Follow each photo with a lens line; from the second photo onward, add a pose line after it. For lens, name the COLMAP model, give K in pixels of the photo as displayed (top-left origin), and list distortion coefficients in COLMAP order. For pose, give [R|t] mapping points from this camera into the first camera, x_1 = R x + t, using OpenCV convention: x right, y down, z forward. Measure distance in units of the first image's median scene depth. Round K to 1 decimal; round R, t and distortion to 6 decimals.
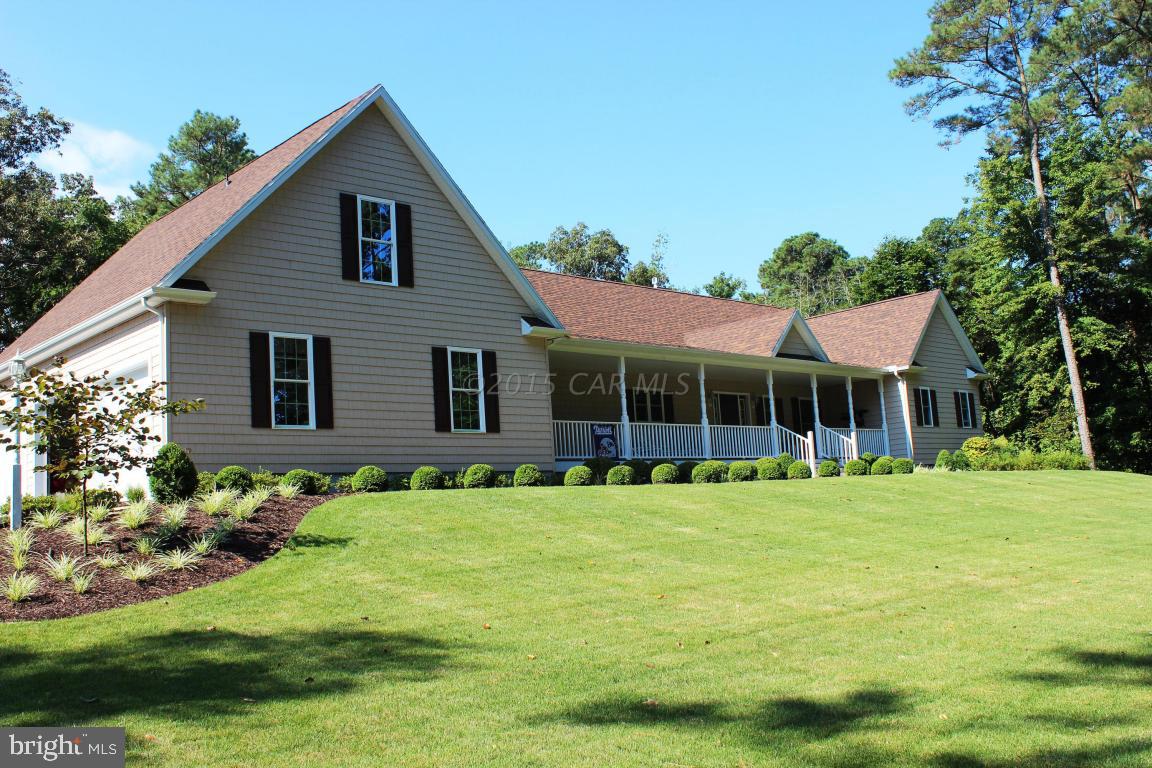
lens RADIAL K [[1083.6, 0, 576.0], [0, 1083.6, 384.0], [0, 0, 1]] dist [-0.068507, 0.006143]
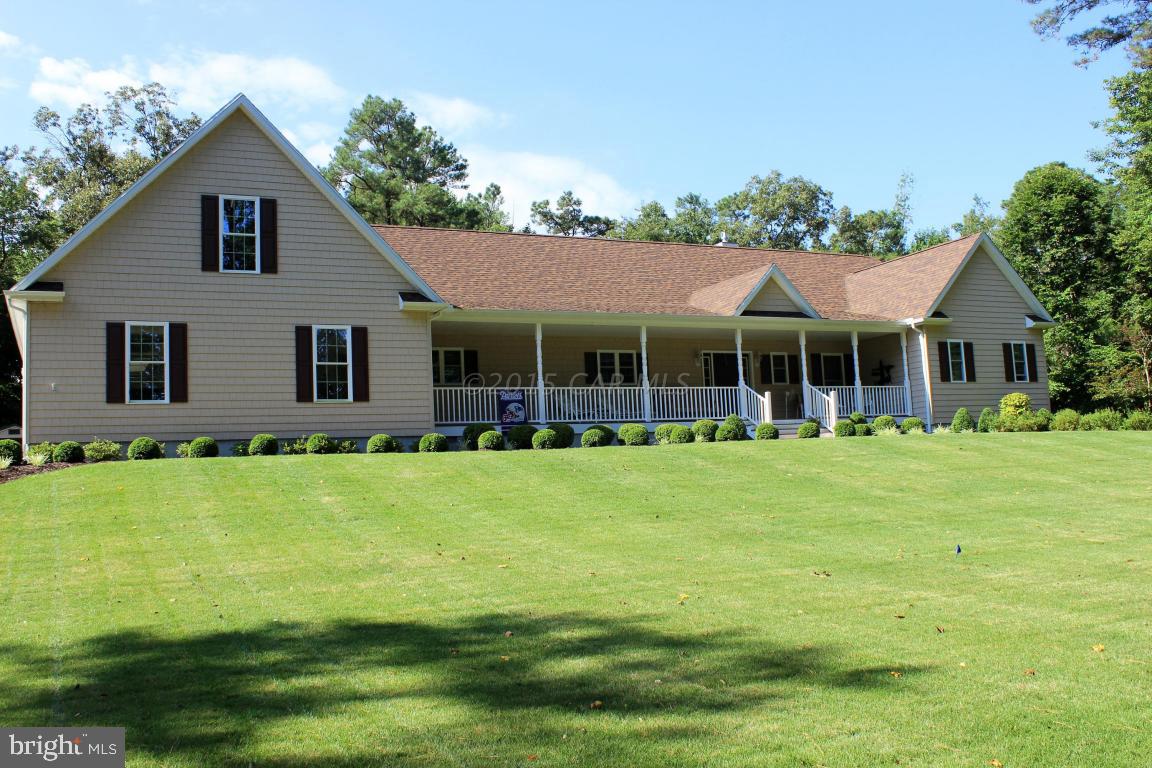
lens RADIAL K [[1083.6, 0, 576.0], [0, 1083.6, 384.0], [0, 0, 1]] dist [-0.068507, 0.006143]
pose [[0.949659, -0.020815, -0.312594, 0.484867], [0.033818, 0.998771, 0.036234, -0.005226], [0.311456, -0.044981, 0.949195, 0.037059]]
